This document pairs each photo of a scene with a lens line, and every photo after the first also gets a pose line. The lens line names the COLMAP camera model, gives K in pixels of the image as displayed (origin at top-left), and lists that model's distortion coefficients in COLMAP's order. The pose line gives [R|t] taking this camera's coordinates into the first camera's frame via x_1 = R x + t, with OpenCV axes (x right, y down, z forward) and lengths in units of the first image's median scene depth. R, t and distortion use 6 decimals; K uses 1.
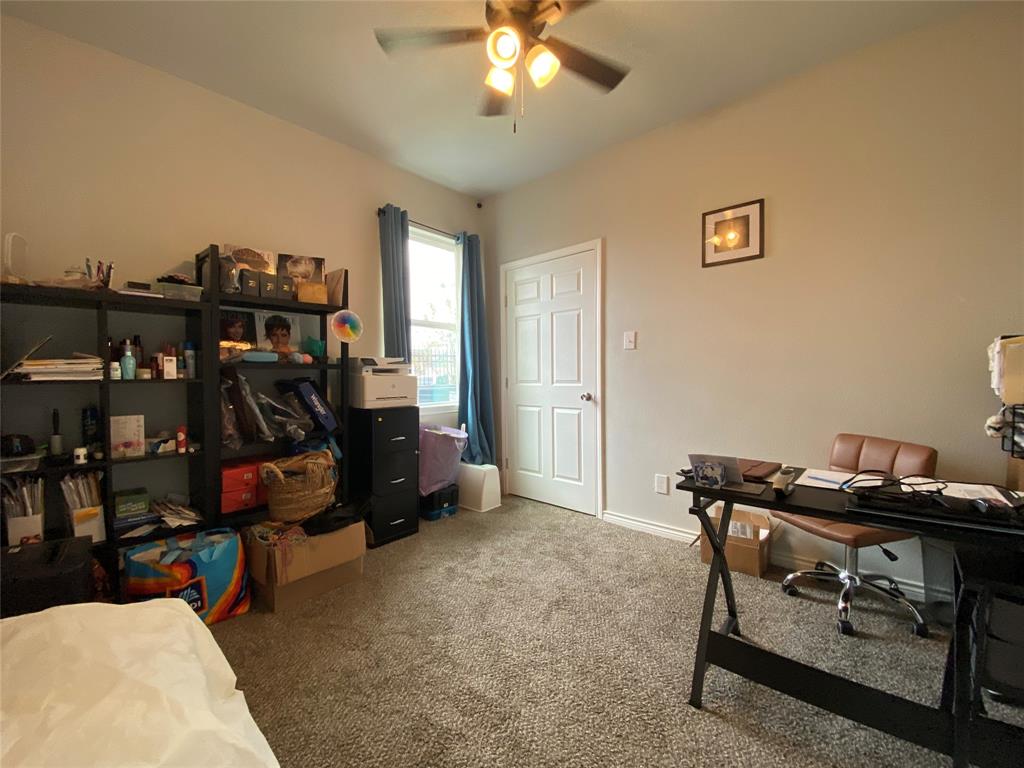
lens RADIAL K [[414.5, 0, 511.4], [0, 414.5, 383.9], [0, 0, 1]] dist [0.013039, -0.016831]
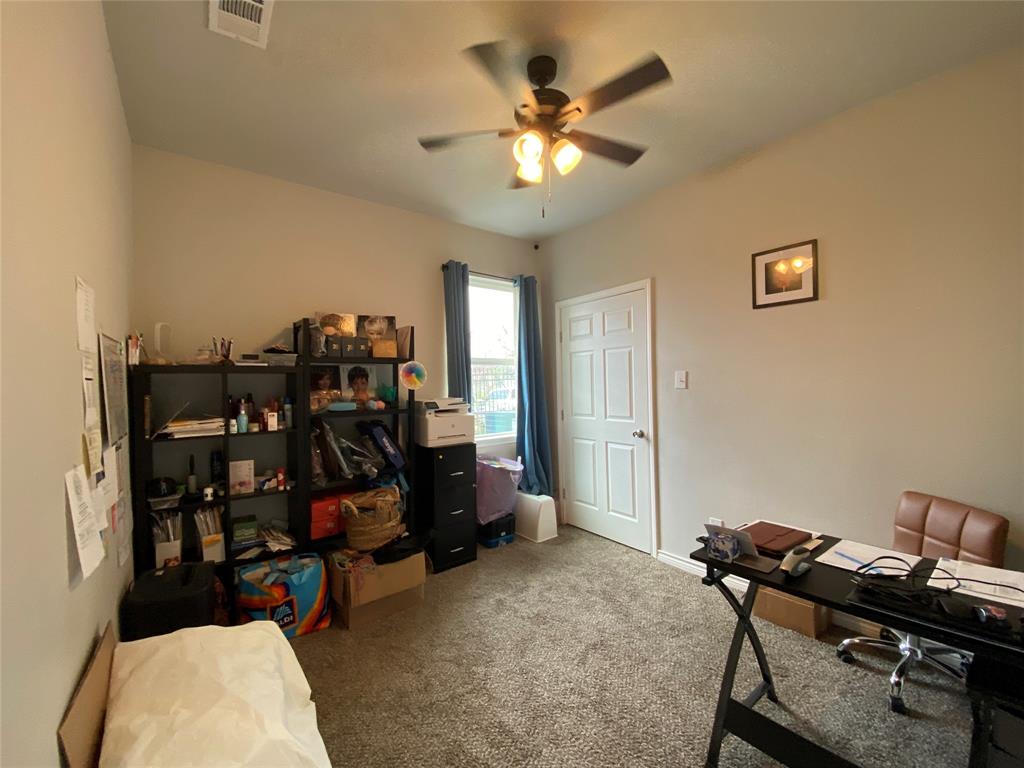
lens RADIAL K [[414.5, 0, 512.8], [0, 414.5, 383.2], [0, 0, 1]] dist [0.013039, -0.016831]
pose [[0.982099, -0.011510, -0.188012, 0.111486], [0.007790, 0.999759, -0.020515, -0.117121], [0.188203, 0.018683, 0.981952, -0.082870]]
